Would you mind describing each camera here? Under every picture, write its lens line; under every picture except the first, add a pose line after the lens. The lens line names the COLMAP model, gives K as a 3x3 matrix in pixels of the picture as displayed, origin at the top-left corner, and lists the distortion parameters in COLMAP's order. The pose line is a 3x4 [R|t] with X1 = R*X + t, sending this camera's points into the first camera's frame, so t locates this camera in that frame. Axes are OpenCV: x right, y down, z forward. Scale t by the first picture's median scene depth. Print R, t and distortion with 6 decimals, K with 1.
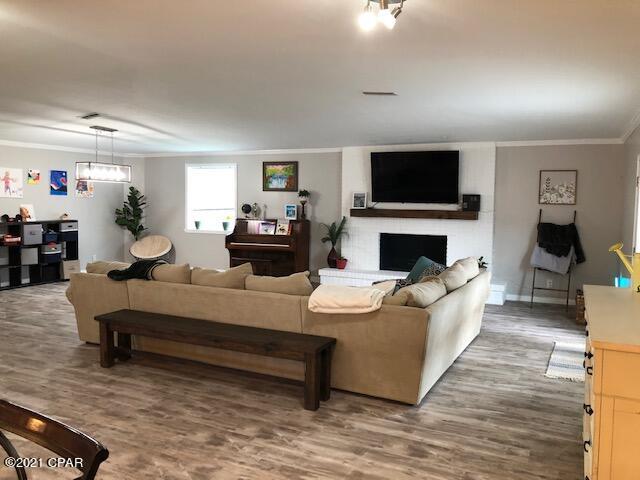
lens RADIAL K [[524.4, 0, 319.7], [0, 524.4, 236.8], [0, 0, 1]] dist [0.050502, -0.065655]
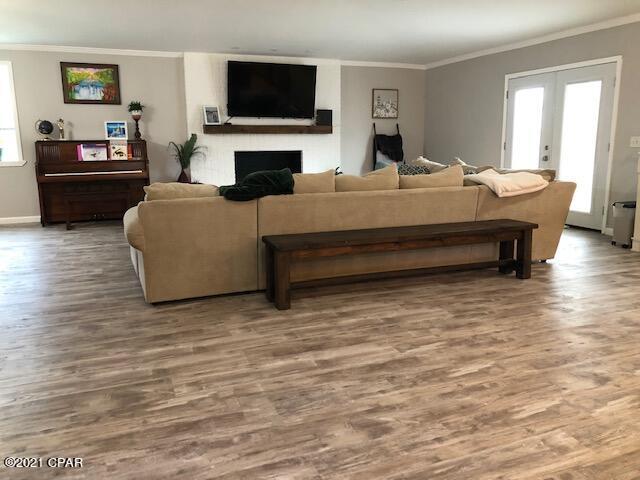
lens RADIAL K [[524.4, 0, 319.7], [0, 524.4, 236.8], [0, 0, 1]] dist [0.050502, -0.065655]
pose [[0.681178, -0.151433, 0.716285, -0.514011], [0.069919, 0.987358, 0.142250, 0.022240], [-0.728771, -0.046816, 0.683155, 0.257900]]
